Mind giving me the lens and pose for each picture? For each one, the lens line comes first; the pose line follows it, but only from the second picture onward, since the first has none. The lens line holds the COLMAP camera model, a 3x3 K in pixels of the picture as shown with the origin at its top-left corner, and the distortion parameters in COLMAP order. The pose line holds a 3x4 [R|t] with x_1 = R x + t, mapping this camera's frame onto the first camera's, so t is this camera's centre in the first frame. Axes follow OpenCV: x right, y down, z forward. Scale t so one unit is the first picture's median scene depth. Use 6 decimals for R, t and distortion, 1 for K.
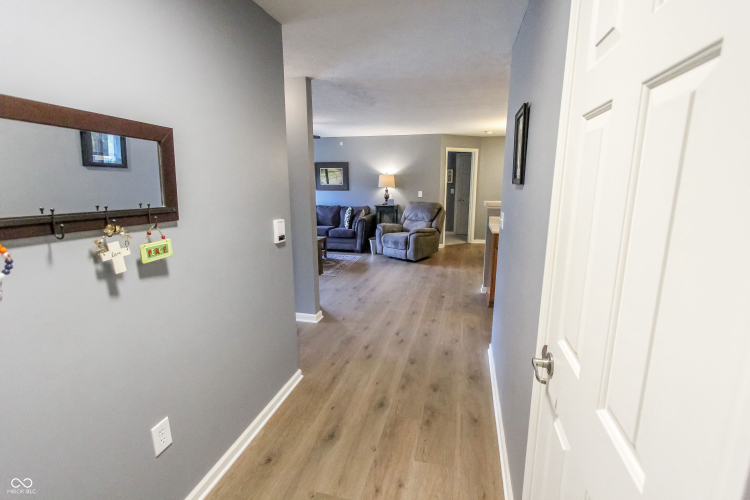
lens RADIAL K [[346.8, 0, 373.6], [0, 346.8, 251.9], [0, 0, 1]] dist [0.002145, 0.002867]
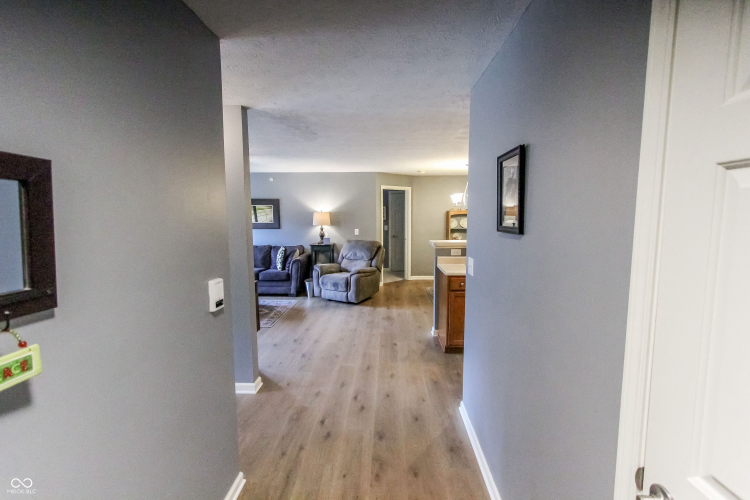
lens RADIAL K [[346.8, 0, 374.2], [0, 346.8, 250.8], [0, 0, 1]] dist [0.002145, 0.002867]
pose [[0.976495, -0.025060, 0.214077, -0.032187], [0.046382, 0.994380, -0.095169, -0.022922], [-0.210489, 0.102862, 0.972170, 0.061198]]
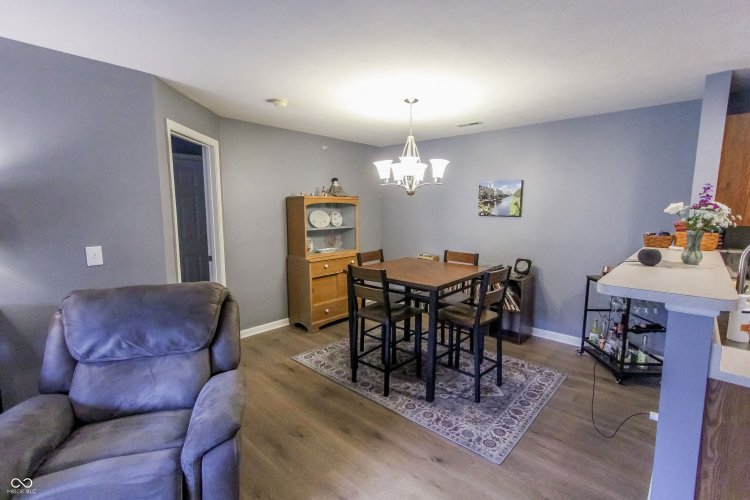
lens RADIAL K [[346.8, 0, 373.9], [0, 346.8, 250.8], [0, 0, 1]] dist [0.002145, 0.002867]
pose [[0.467040, -0.109785, 0.877395, -0.022162], [0.173848, 0.984296, 0.030622, -0.162166], [-0.866978, 0.138231, 0.478791, 0.754770]]
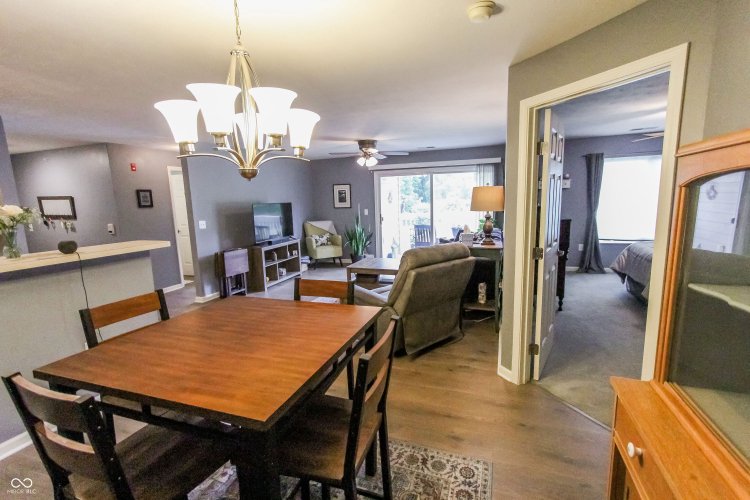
lens RADIAL K [[346.8, 0, 372.2], [0, 346.8, 252.7], [0, 0, 1]] dist [0.002145, 0.002867]
pose [[-0.105748, 0.160116, -0.981417, 0.668014], [-0.171258, 0.969272, 0.176588, -0.219578], [0.979535, 0.186749, -0.075077, 1.035948]]
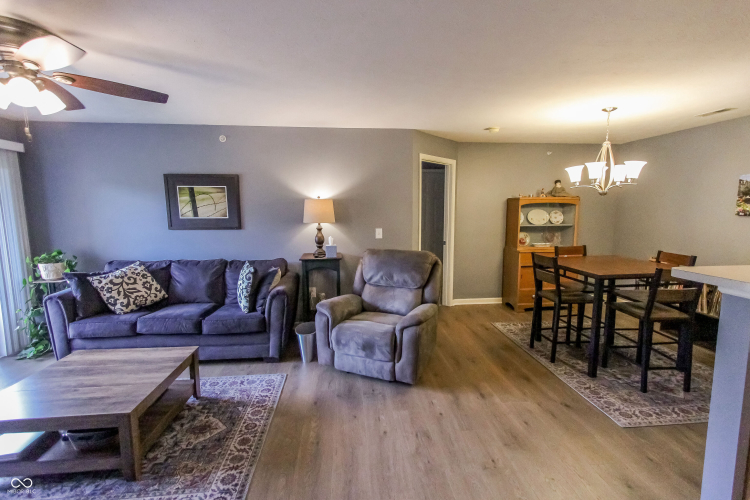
lens RADIAL K [[346.8, 0, 377.8], [0, 346.8, 249.3], [0, 0, 1]] dist [0.002145, 0.002867]
pose [[0.938148, -0.044830, 0.343321, -0.074371], [0.071619, 0.995263, -0.065748, -0.122439], [-0.338747, 0.086269, 0.936914, 0.557151]]
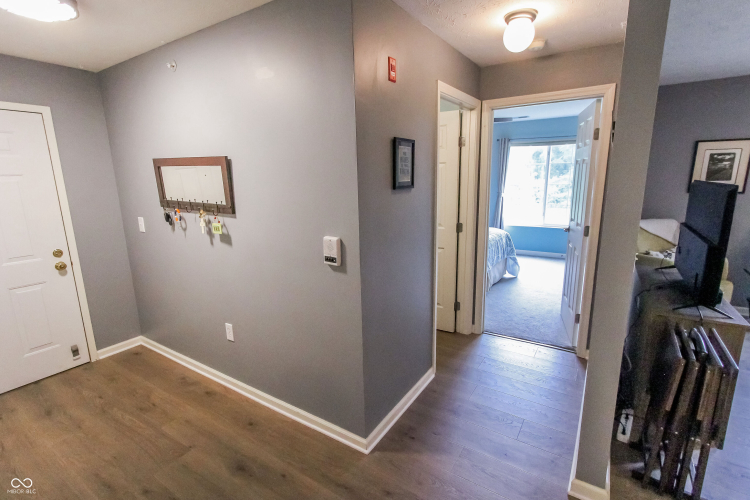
lens RADIAL K [[346.8, 0, 368.6], [0, 346.8, 249.8], [0, 0, 1]] dist [0.002145, 0.002867]
pose [[-0.314604, 0.206707, -0.926443, 0.160380], [-0.174294, 0.946828, 0.270442, -0.103630], [0.933084, 0.246556, -0.261848, 0.447750]]
